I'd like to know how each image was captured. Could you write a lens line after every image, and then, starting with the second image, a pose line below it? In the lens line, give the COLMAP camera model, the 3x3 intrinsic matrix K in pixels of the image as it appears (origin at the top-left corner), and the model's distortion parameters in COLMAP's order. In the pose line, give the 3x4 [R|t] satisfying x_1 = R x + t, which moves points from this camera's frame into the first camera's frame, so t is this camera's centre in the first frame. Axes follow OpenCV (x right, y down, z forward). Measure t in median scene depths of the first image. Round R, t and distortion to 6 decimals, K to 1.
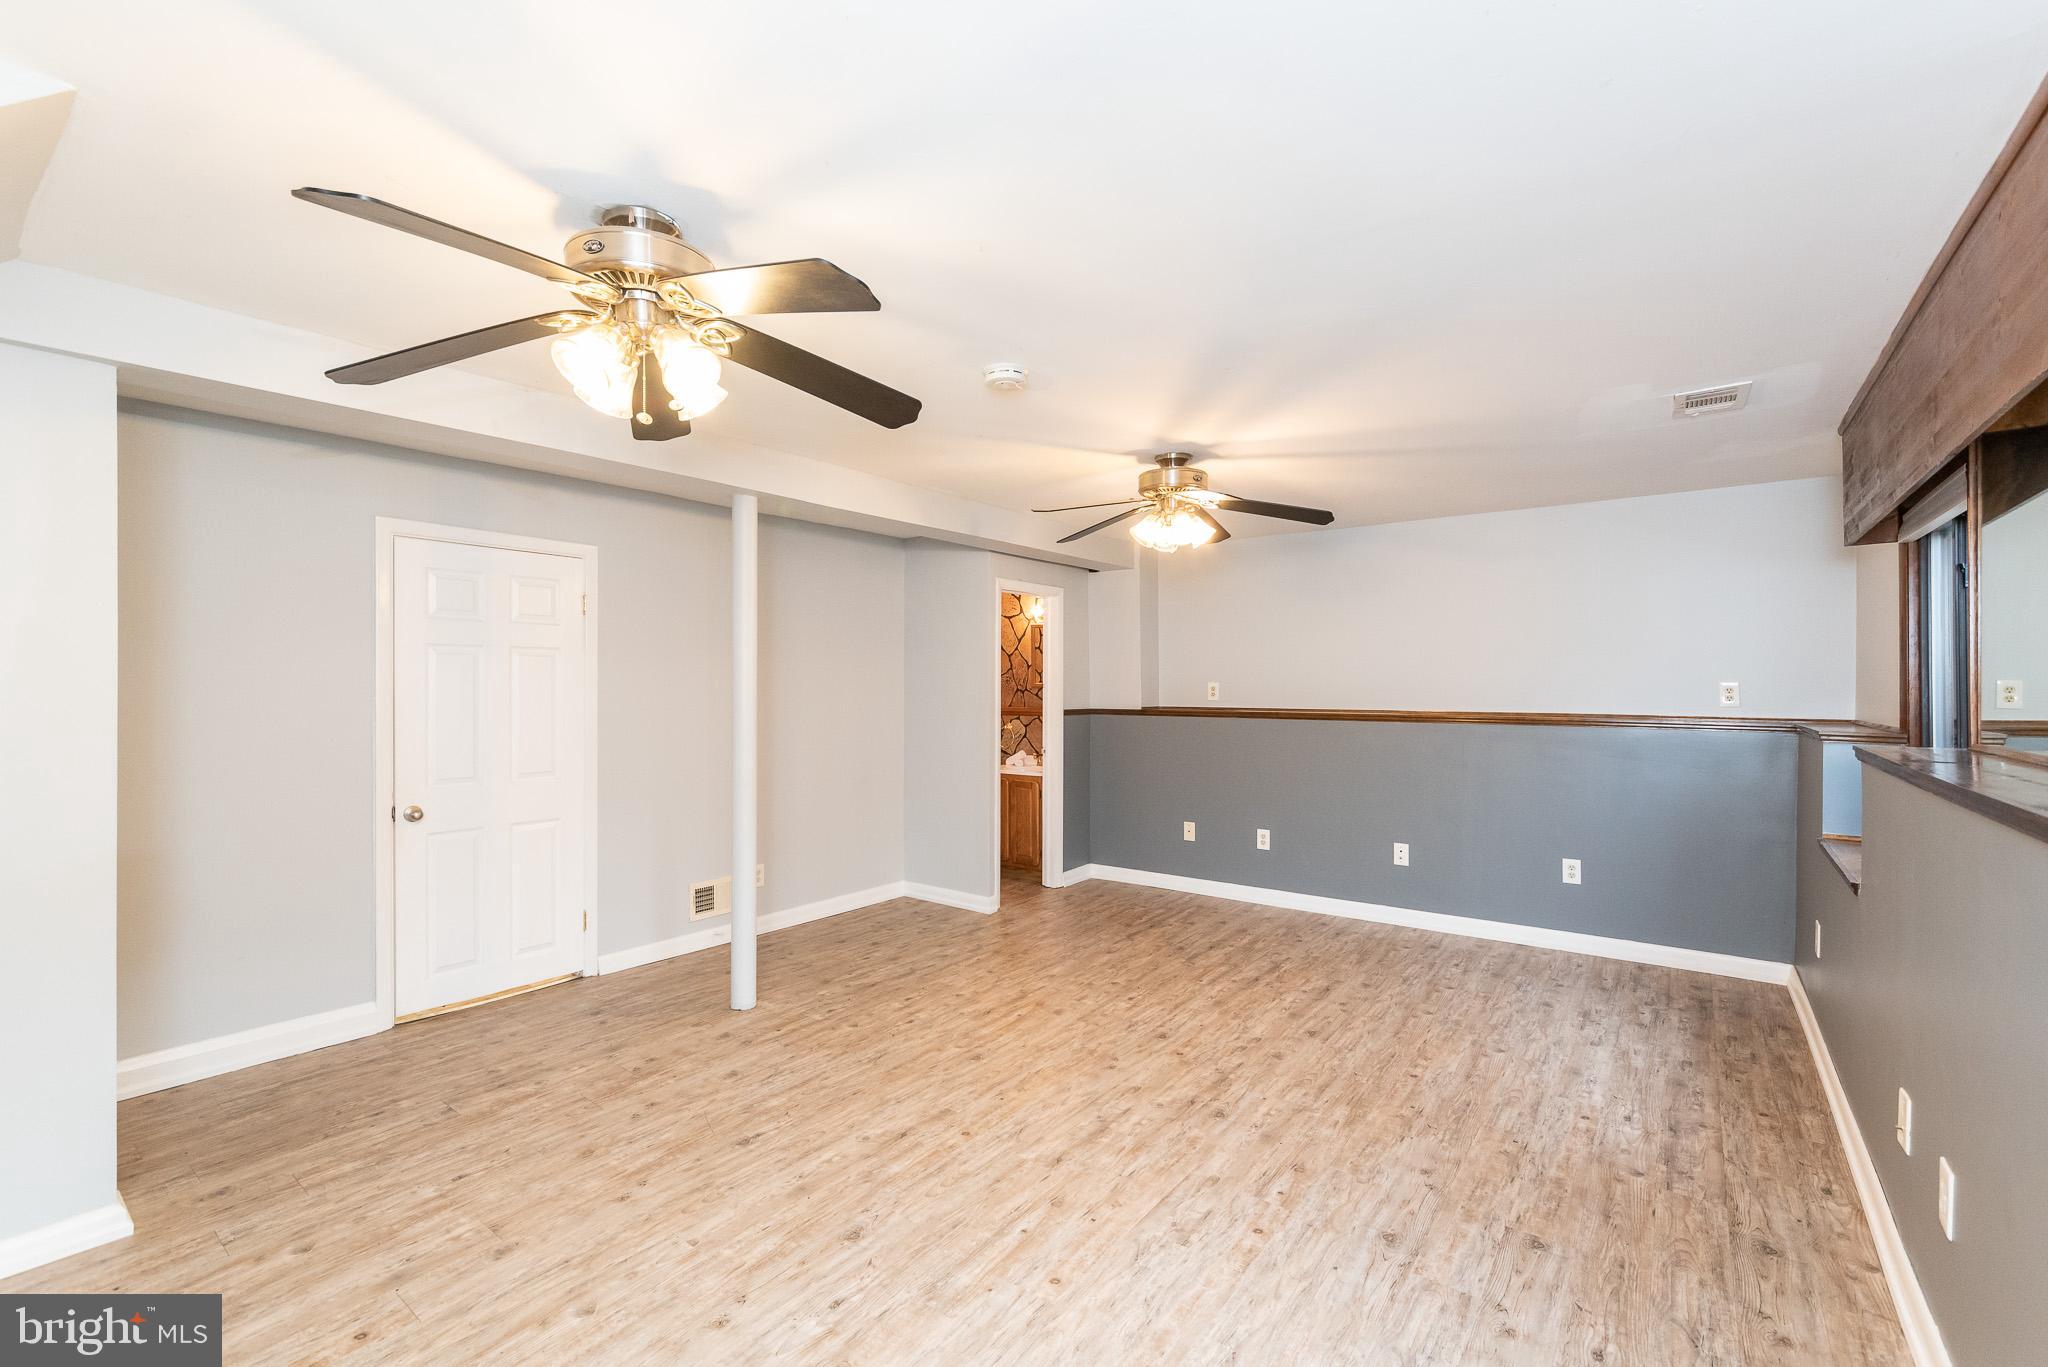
lens RADIAL K [[869.1, 0, 1025.1], [0, 869.1, 673.8], [0, 0, 1]] dist [0.001468, 0.000054]
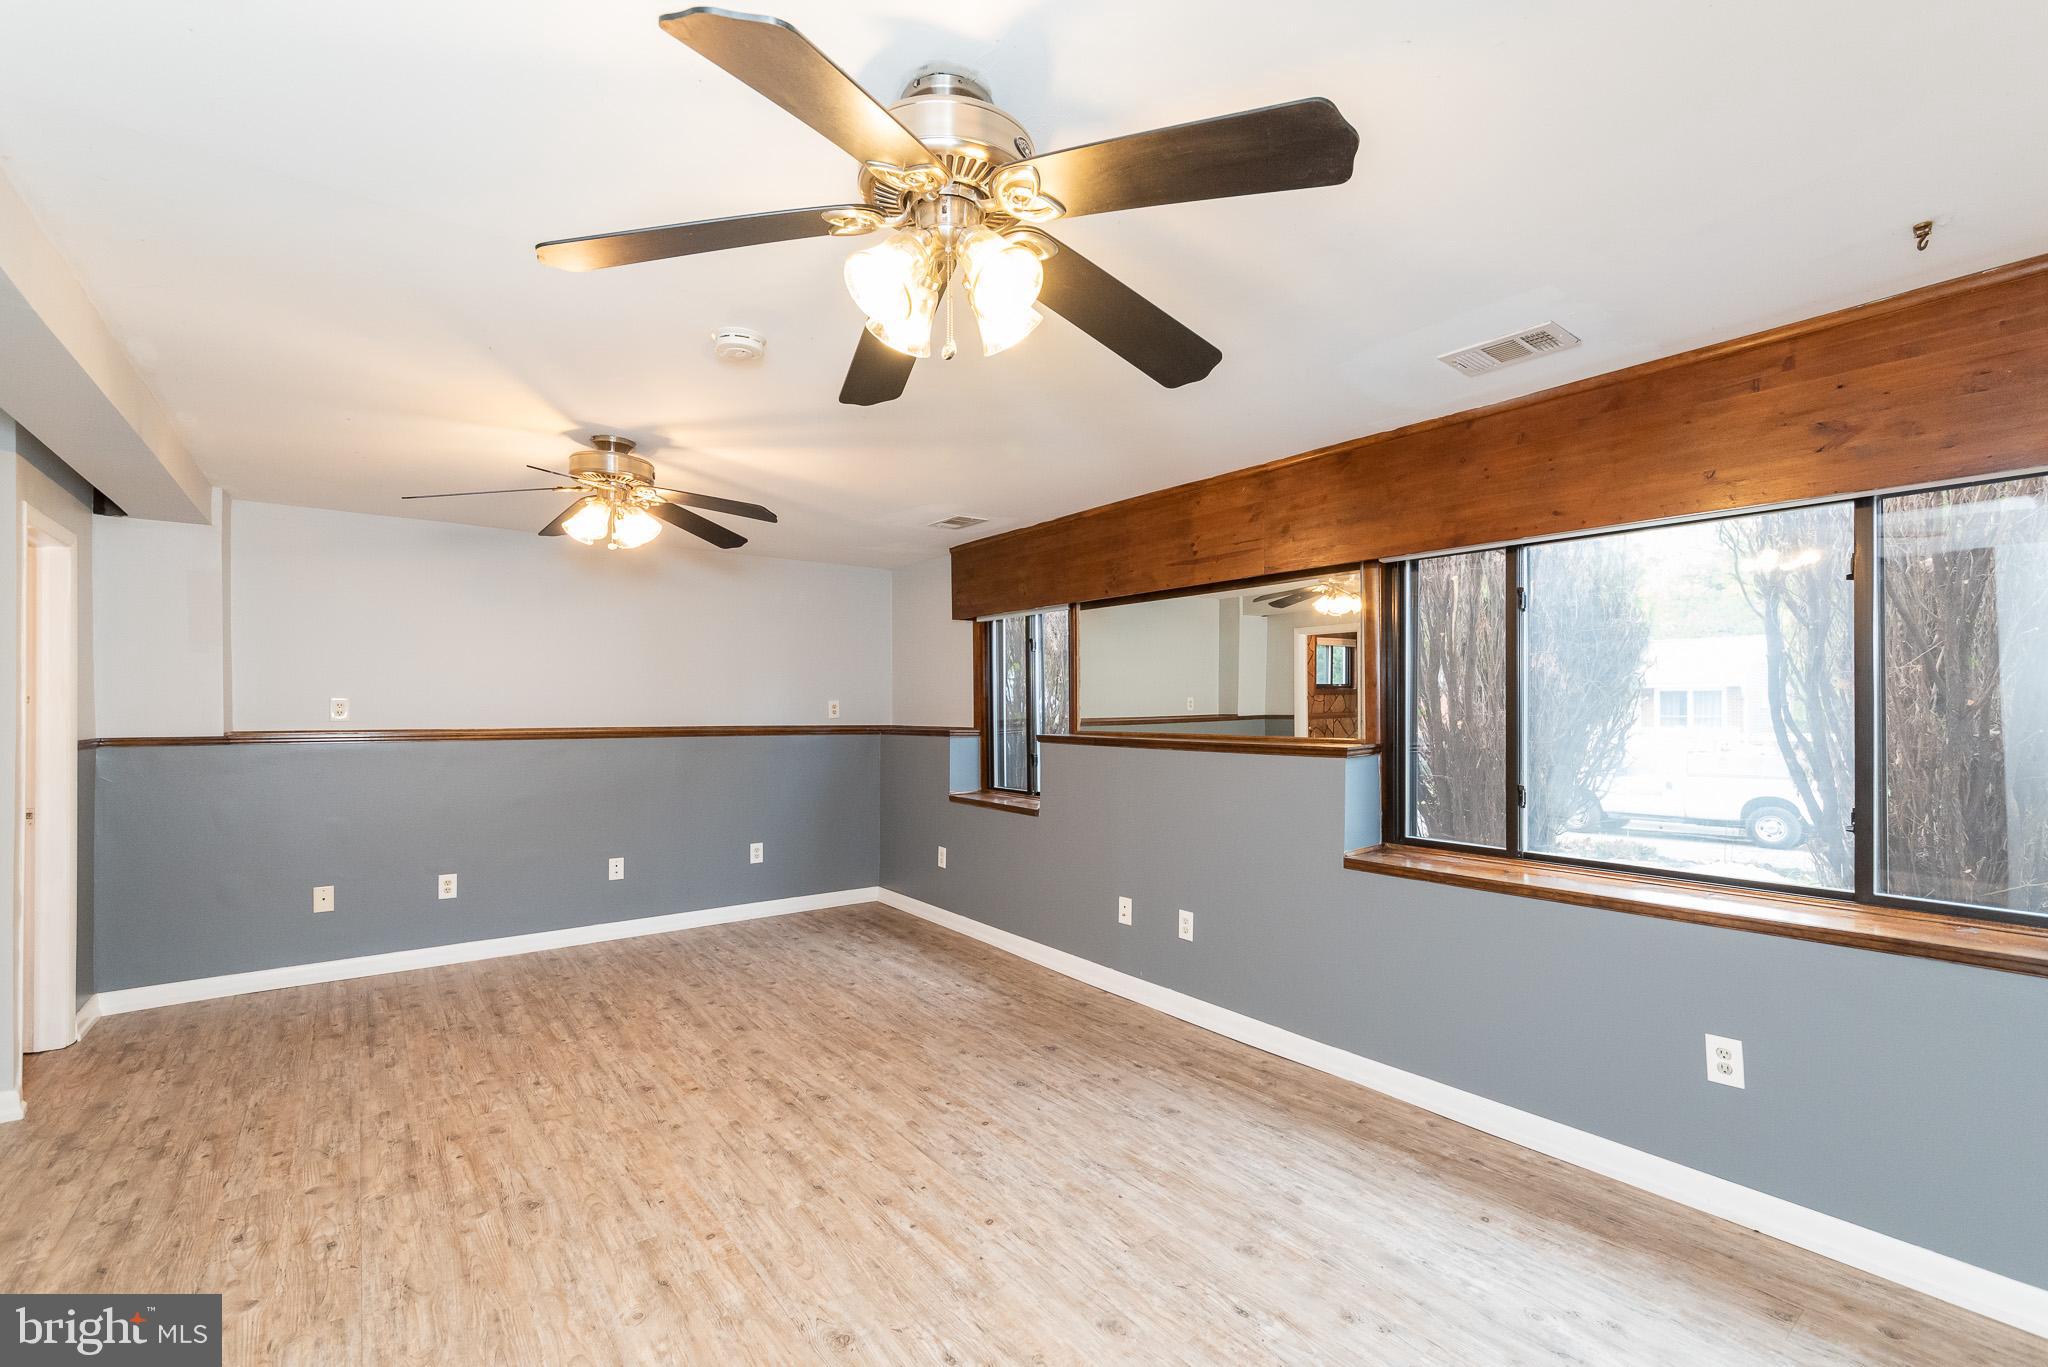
lens RADIAL K [[890.6, 0, 1024.0], [0, 890.6, 683.5], [0, 0, 1]] dist [0.000404, 0.000193]
pose [[0.270839, 0.026463, 0.962261, -0.591728], [-0.013394, 0.999629, -0.023720, 0.013916], [-0.962532, -0.006464, 0.271093, 0.352827]]
